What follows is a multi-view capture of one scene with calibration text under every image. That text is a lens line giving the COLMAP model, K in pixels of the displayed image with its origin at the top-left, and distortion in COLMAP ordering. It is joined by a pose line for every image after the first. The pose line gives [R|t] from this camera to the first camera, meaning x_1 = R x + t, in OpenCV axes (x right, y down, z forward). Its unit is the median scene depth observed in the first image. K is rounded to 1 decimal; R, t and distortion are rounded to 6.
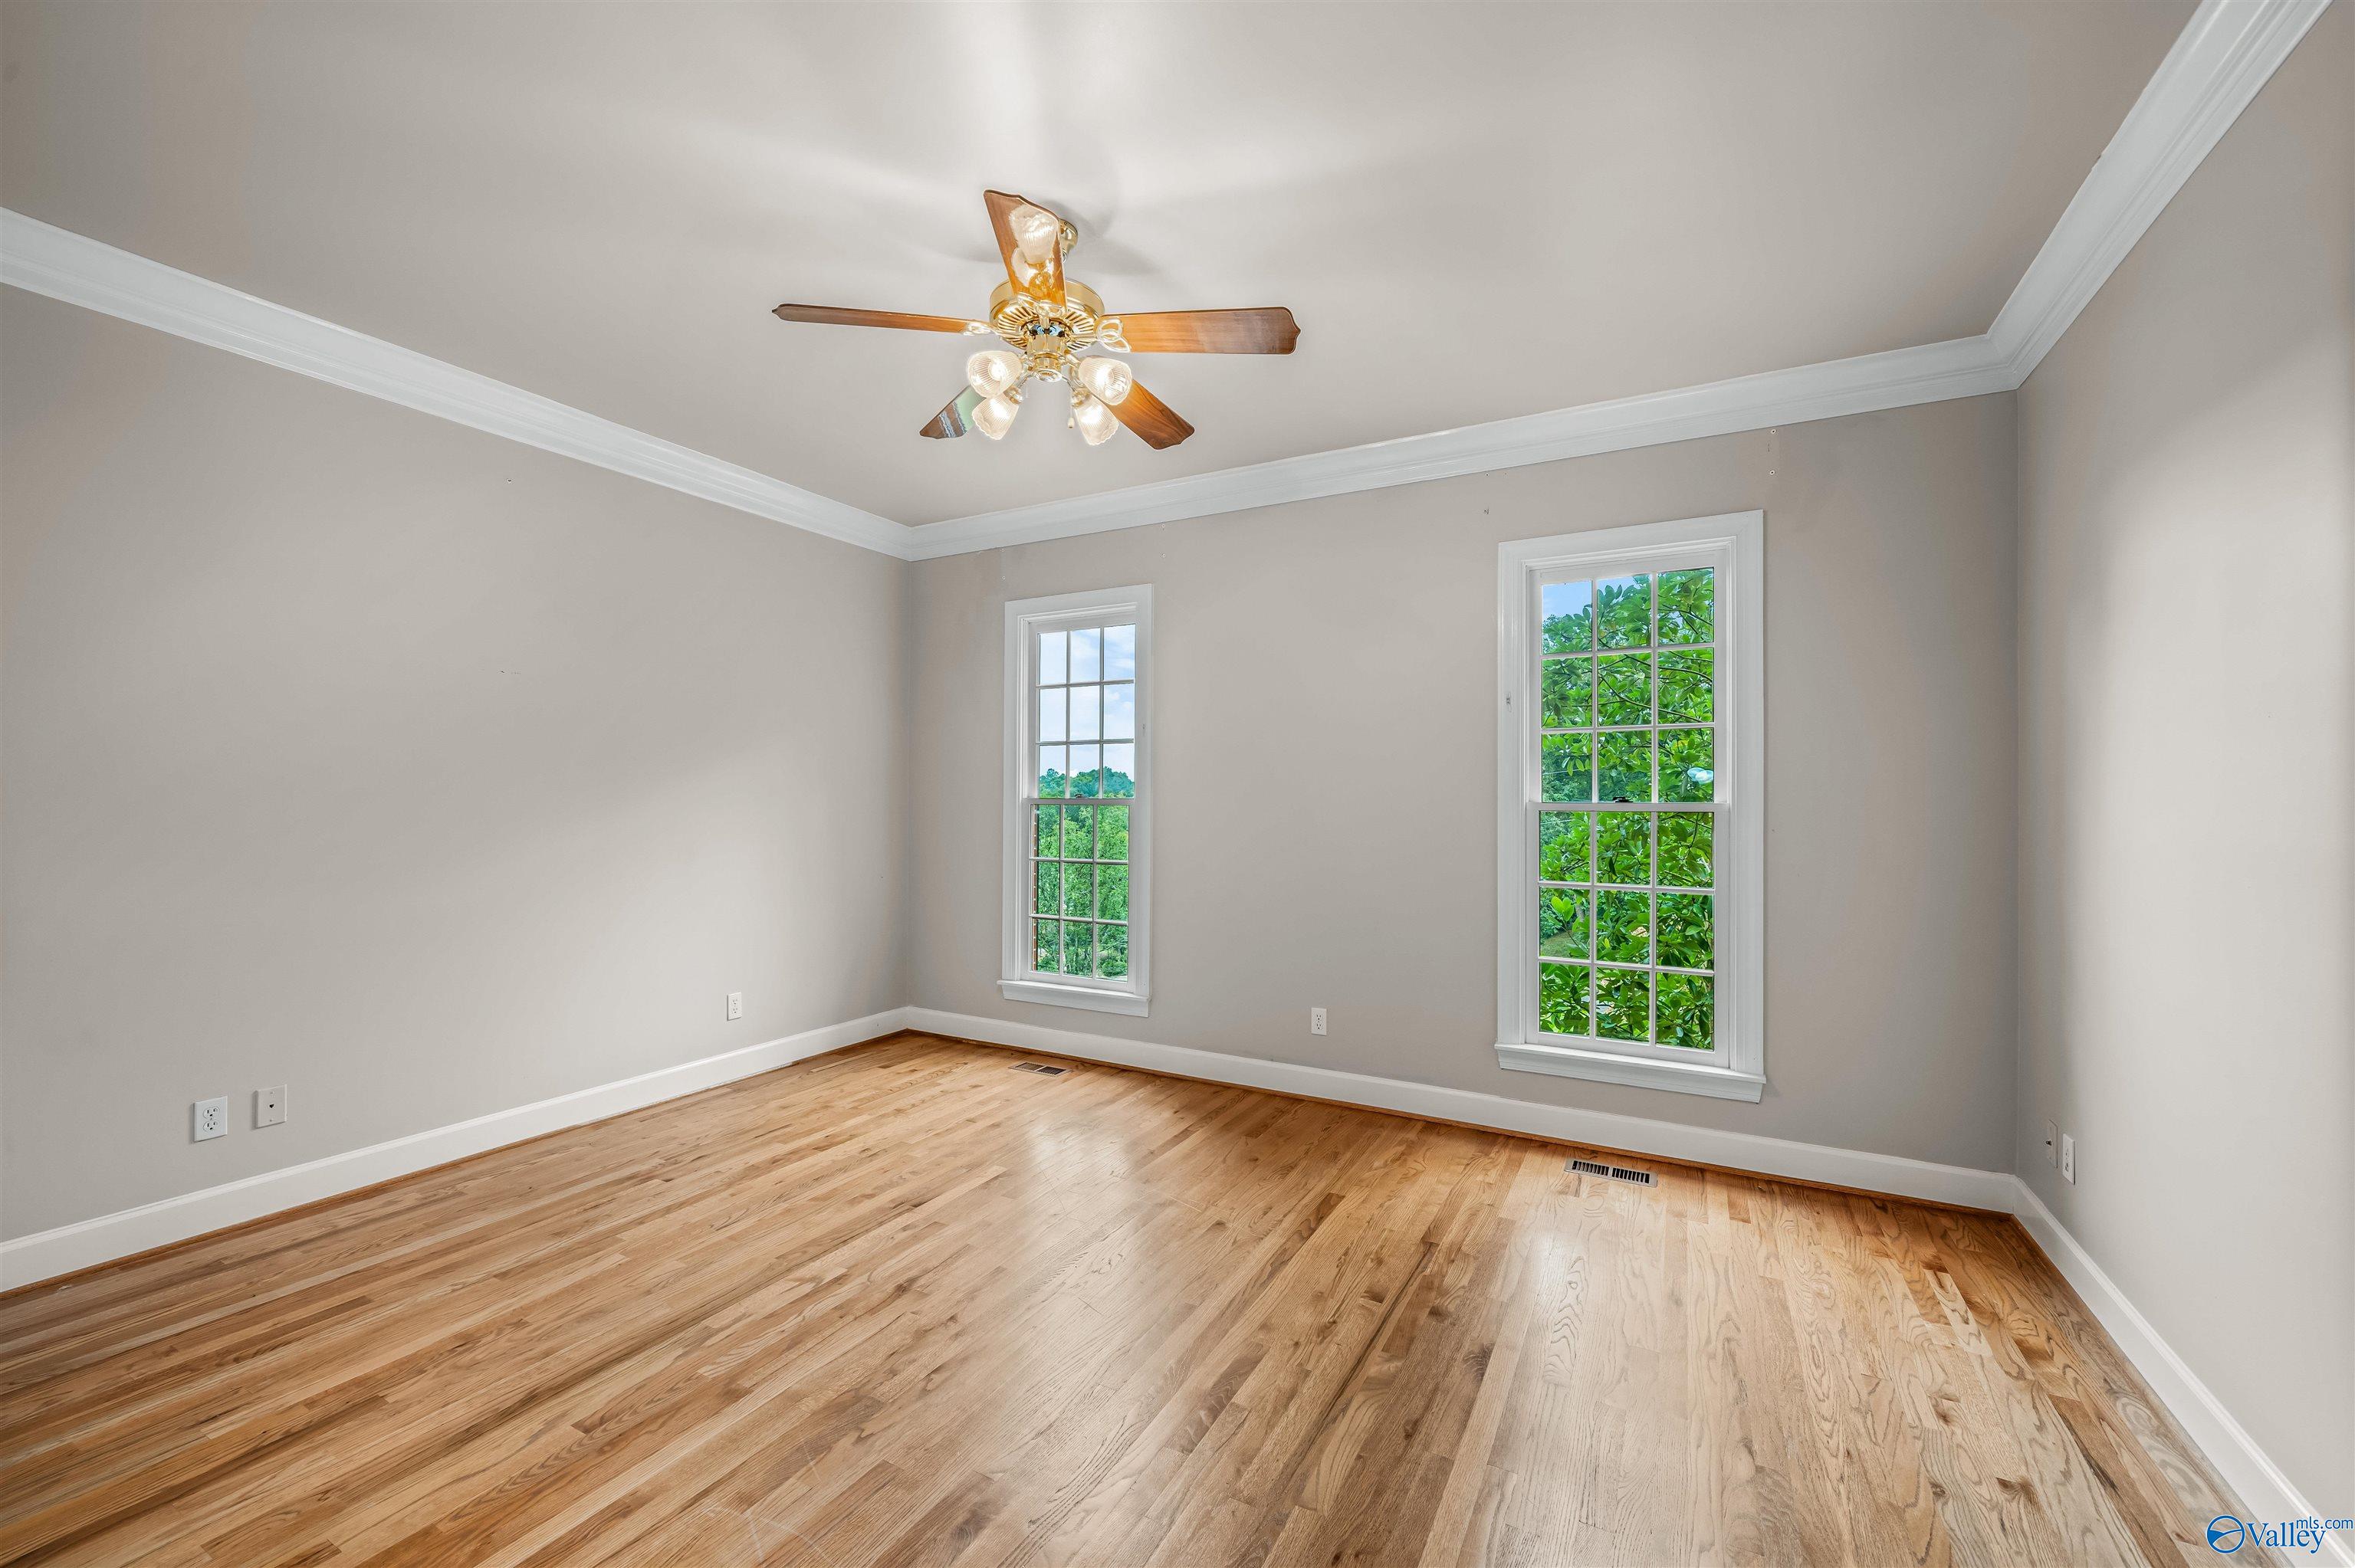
lens RADIAL K [[944.3, 0, 1175.9], [0, 944.3, 793.3], [0, 0, 1]] dist [-0.002183, -0.000498]
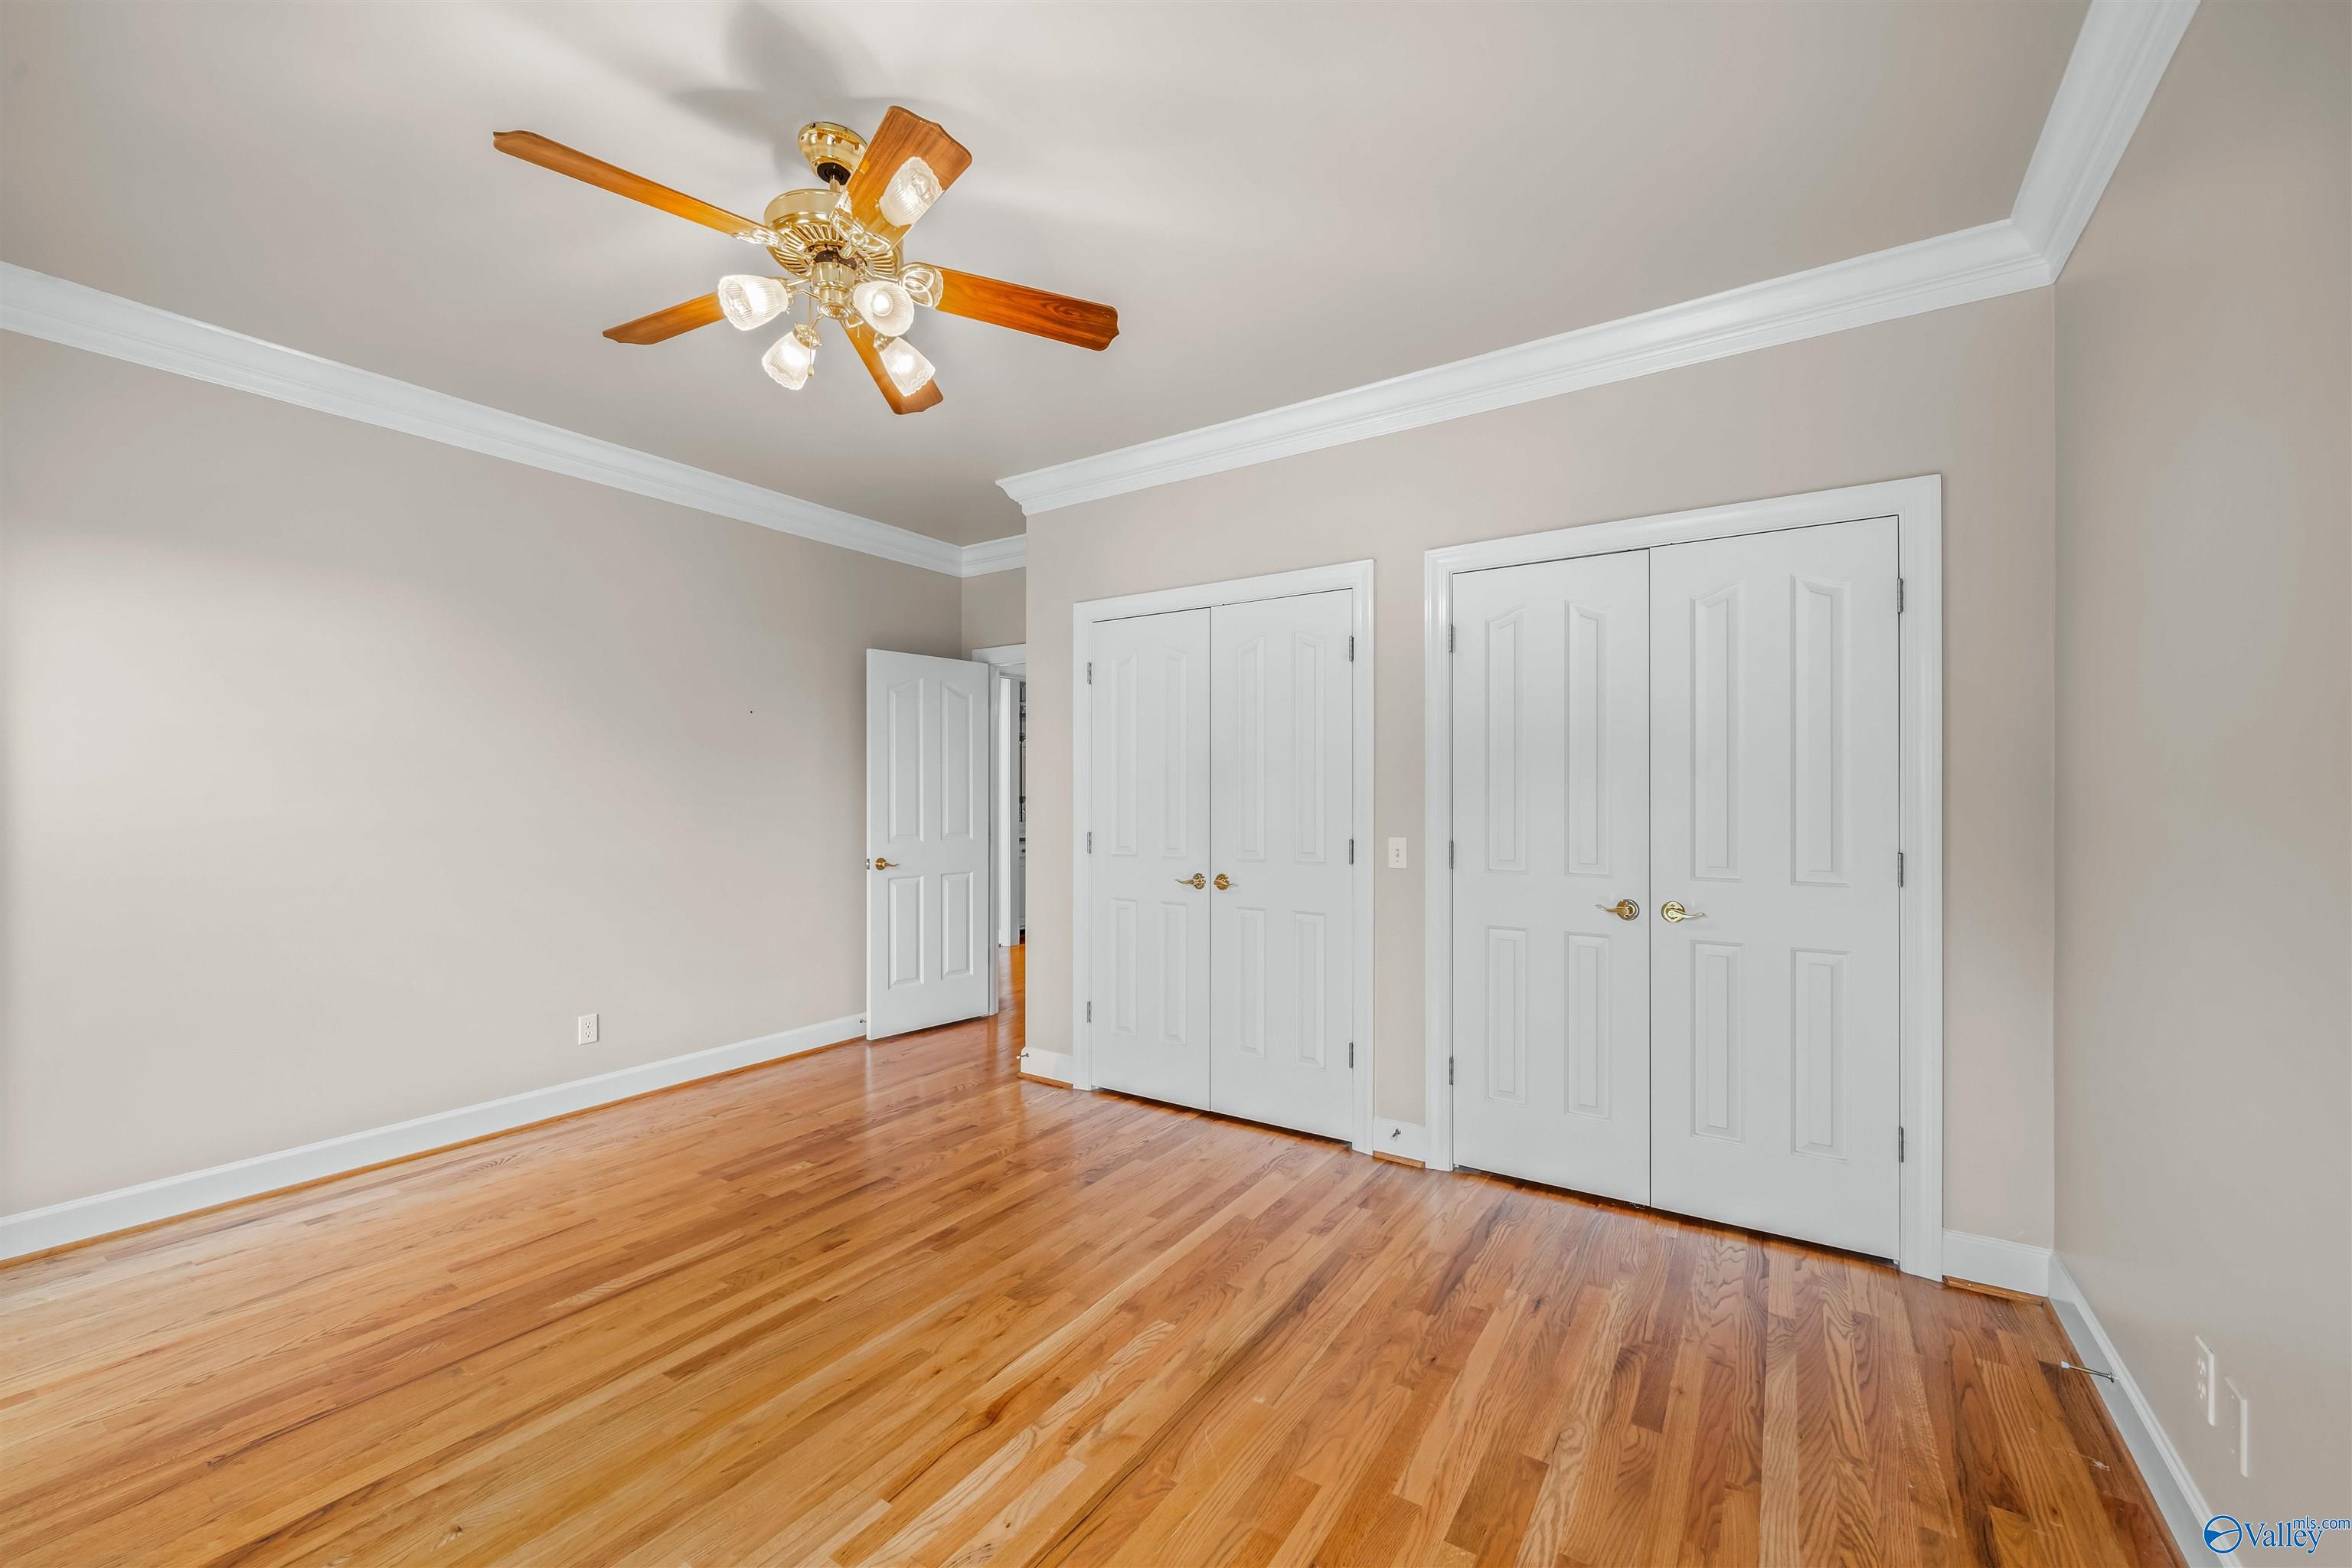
lens RADIAL K [[943.2, 0, 1176.2], [0, 943.2, 787.9], [0, 0, 1]] dist [-0.002183, -0.000498]
pose [[-0.996445, -0.003136, 0.084182, -0.570039], [-0.004437, 0.999874, -0.015271, 0.008572], [-0.084124, -0.015591, -0.996333, 1.992973]]
